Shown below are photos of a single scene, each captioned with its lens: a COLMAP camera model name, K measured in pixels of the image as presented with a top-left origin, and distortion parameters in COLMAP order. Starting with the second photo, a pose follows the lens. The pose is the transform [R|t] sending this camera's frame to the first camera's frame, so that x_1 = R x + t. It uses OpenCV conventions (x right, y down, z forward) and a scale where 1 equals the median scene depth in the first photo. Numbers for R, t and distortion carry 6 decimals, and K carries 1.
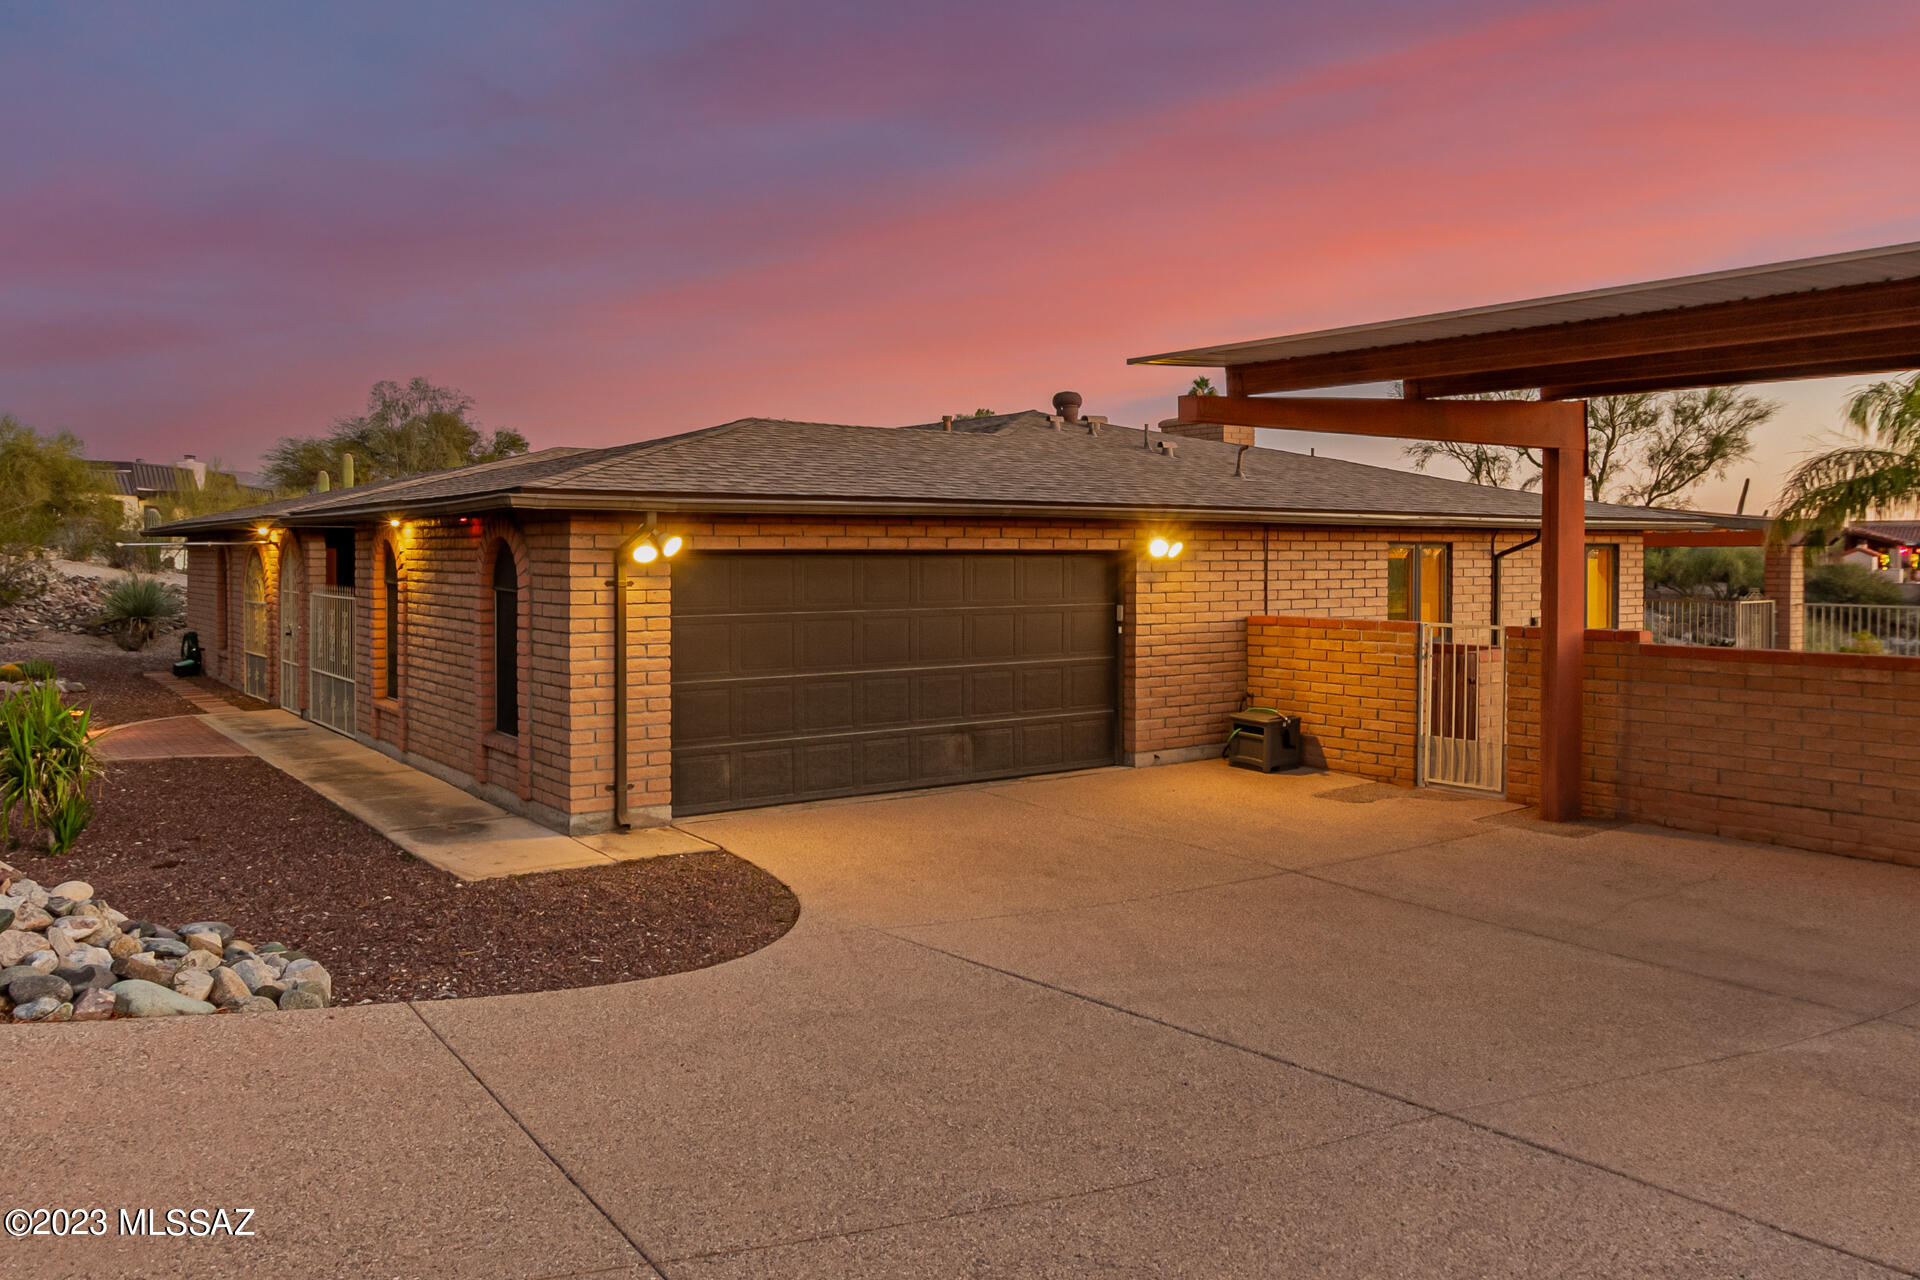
lens RADIAL K [[877.4, 0, 946.1], [0, 877.4, 619.8], [0, 0, 1]] dist [-0.000424, -0.000344]
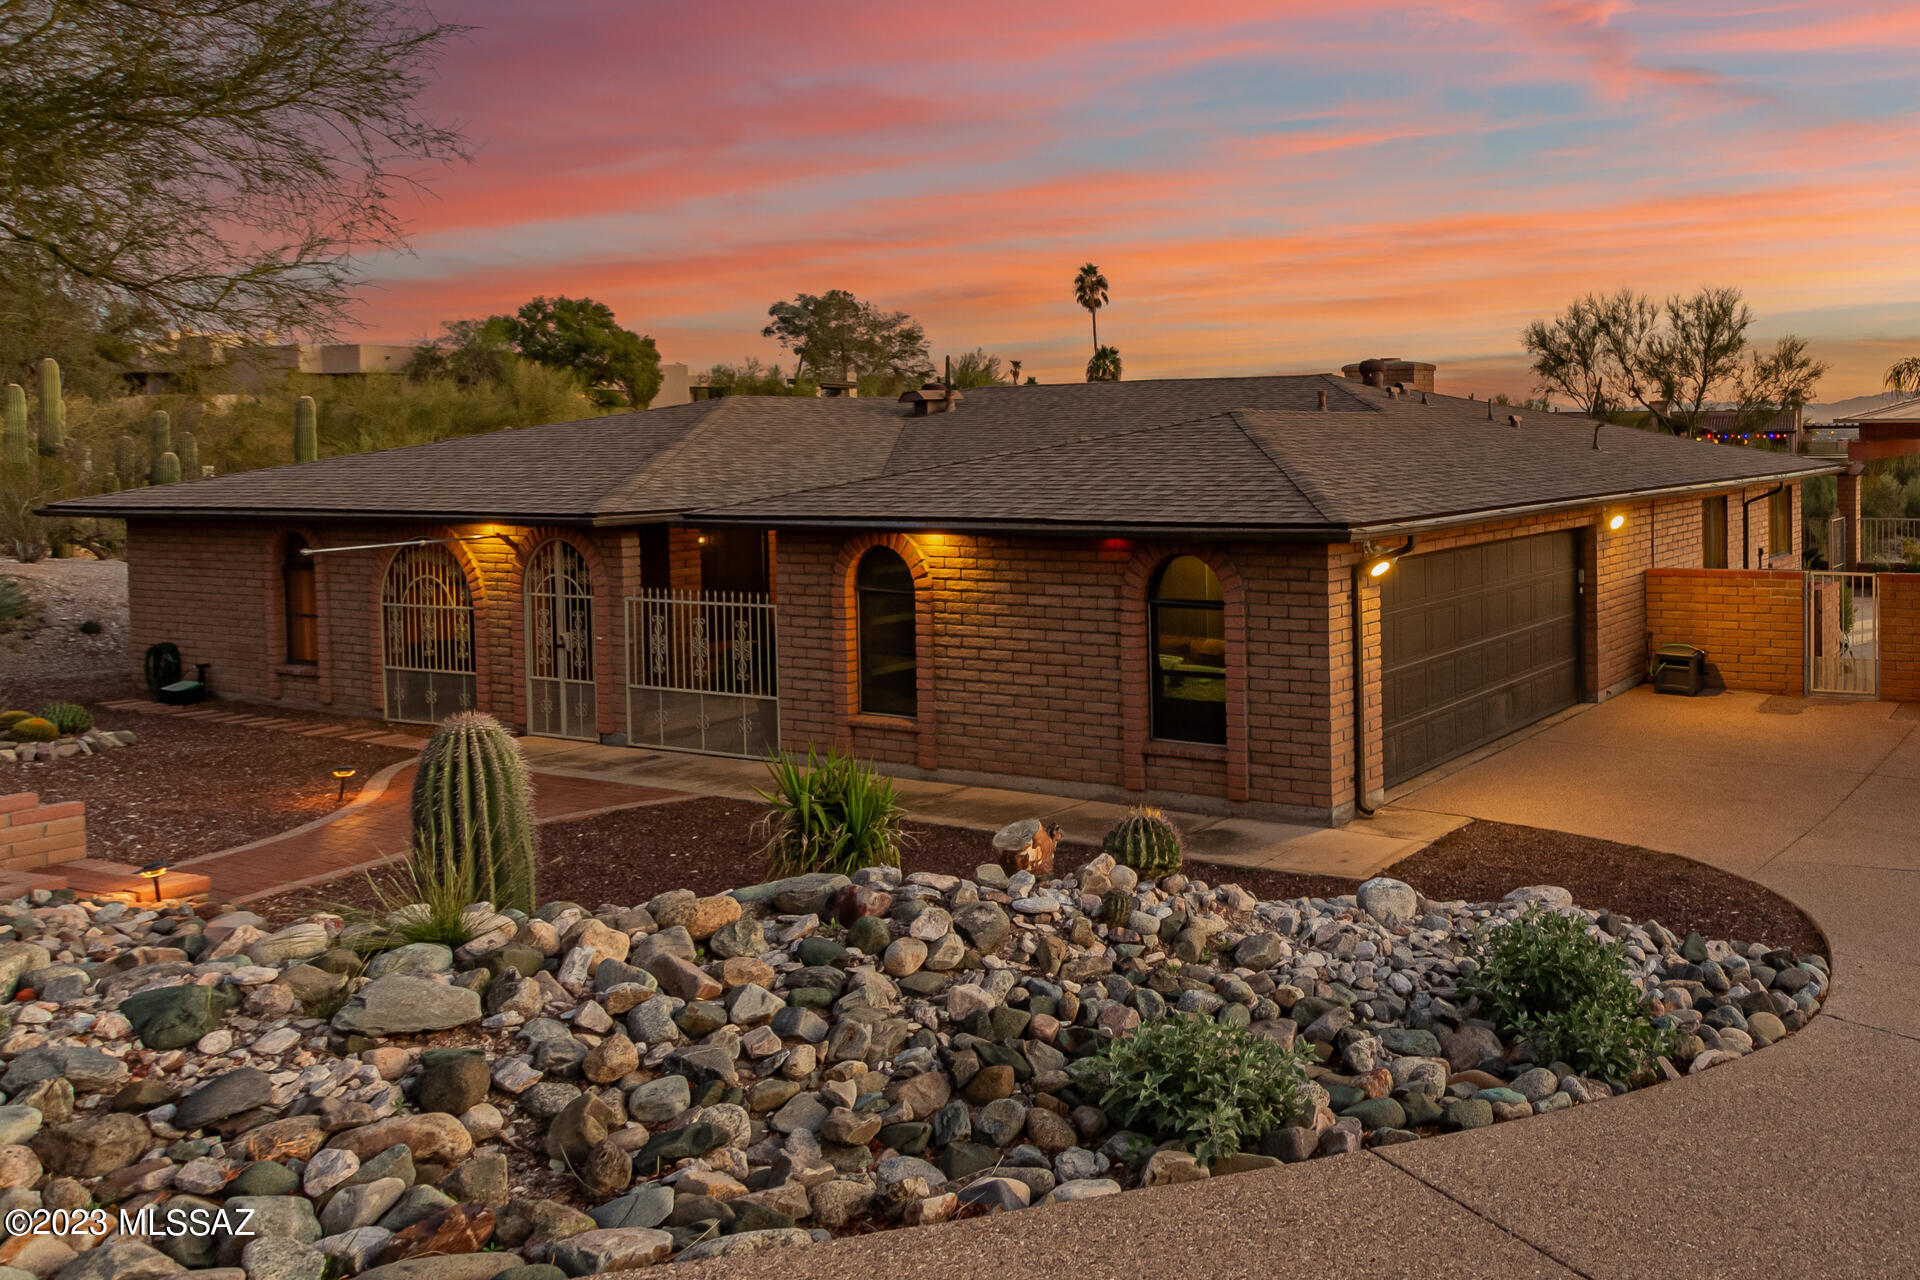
lens RADIAL K [[1005.0, 0, 959.8], [0, 1005.0, 529.0], [0, 0, 1]] dist [0.002176, 0.000412]
pose [[0.951309, -0.060019, 0.302339, -1.028237], [0.053030, 0.998103, 0.031281, -0.161214], [-0.303643, -0.013725, 0.952687, -0.049920]]
